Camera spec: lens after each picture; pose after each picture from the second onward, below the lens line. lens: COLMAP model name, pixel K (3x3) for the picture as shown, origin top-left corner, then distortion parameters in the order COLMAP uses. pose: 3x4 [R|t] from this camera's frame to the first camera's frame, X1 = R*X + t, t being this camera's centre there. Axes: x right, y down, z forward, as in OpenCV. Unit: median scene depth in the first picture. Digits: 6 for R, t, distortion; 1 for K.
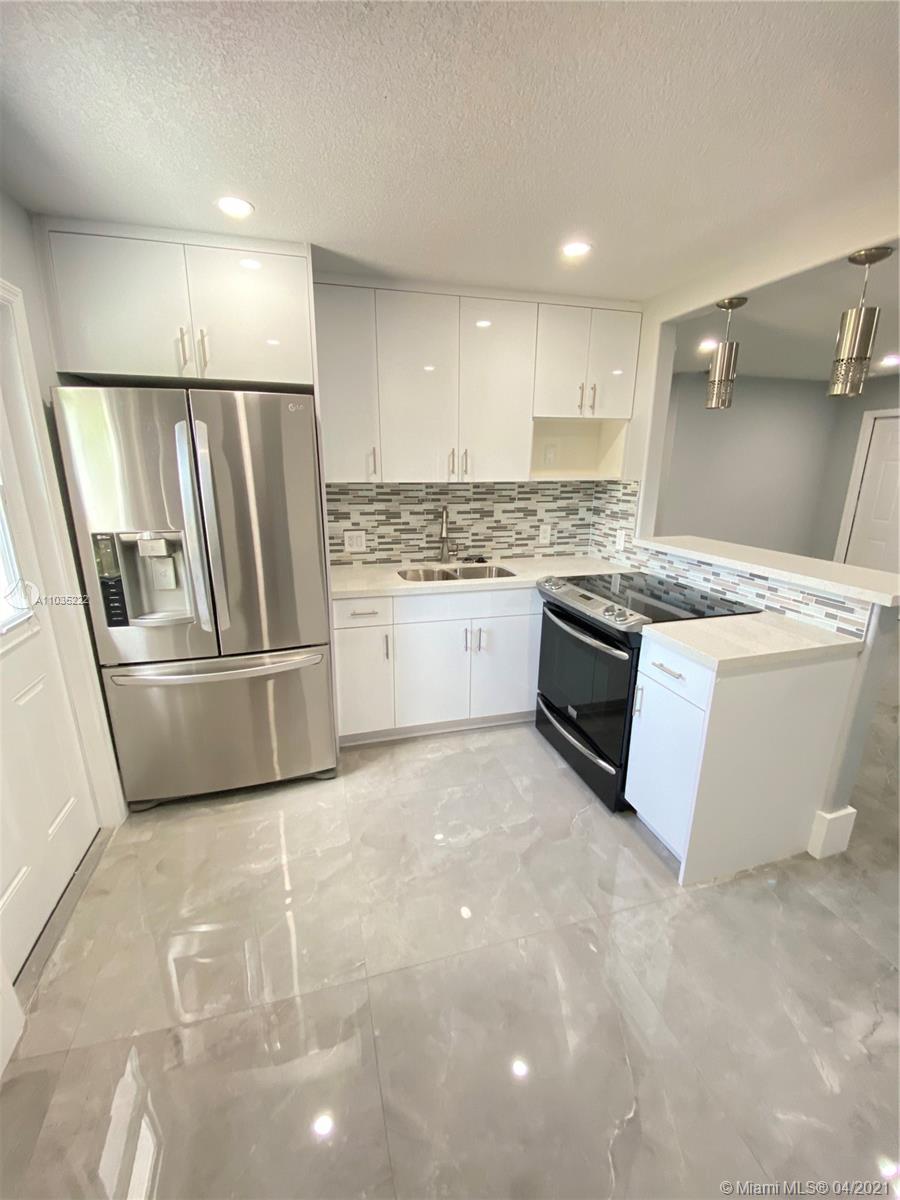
lens RADIAL K [[487.4, 0, 454.7], [0, 487.4, 596.8], [0, 0, 1]] dist [0.062420, -0.035986]
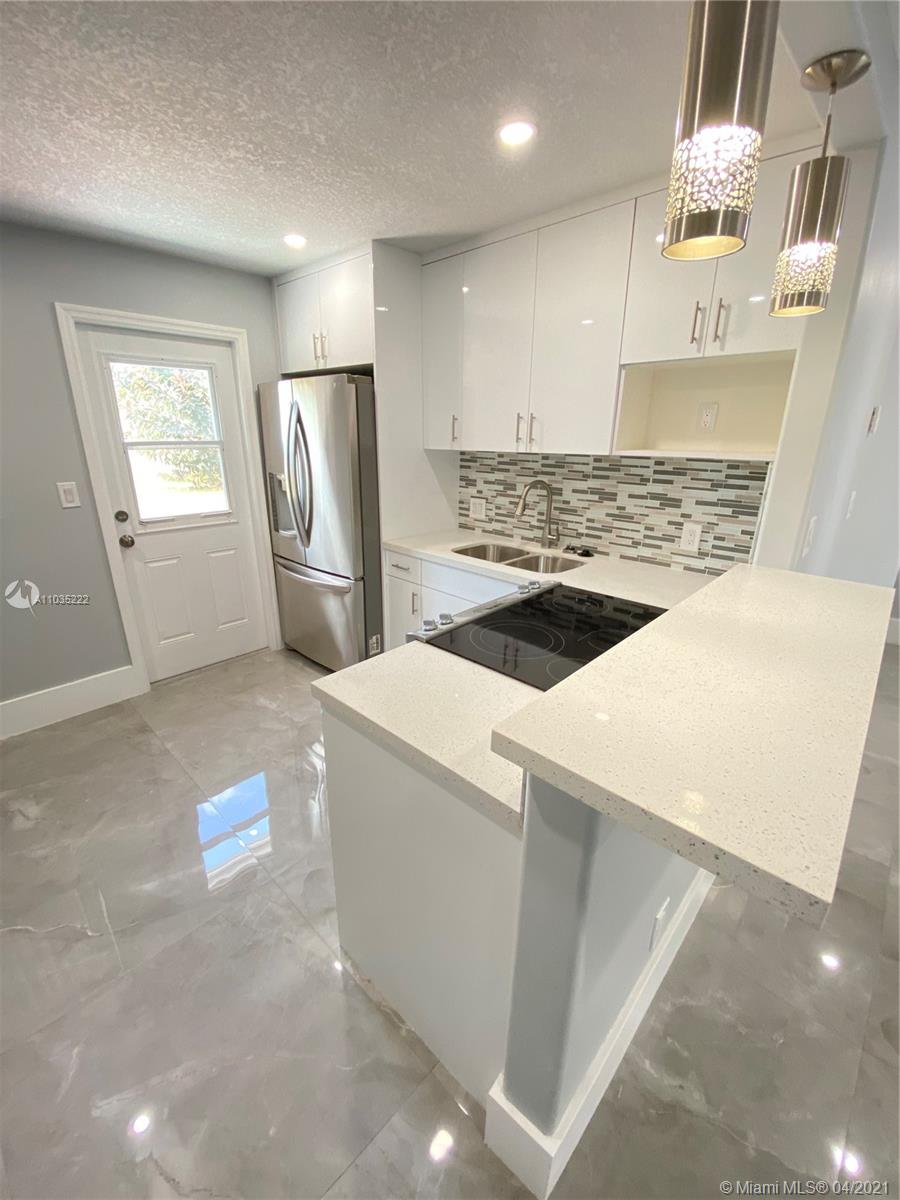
lens RADIAL K [[487.7, 0, 442.5], [0, 487.7, 597.6], [0, 0, 1]] dist [0.032631, -0.027050]
pose [[0.496721, 0.272274, -0.824096, 0.640707], [-0.237120, 0.955967, 0.172920, -0.091091], [0.834890, 0.109517, 0.539411, 0.388928]]
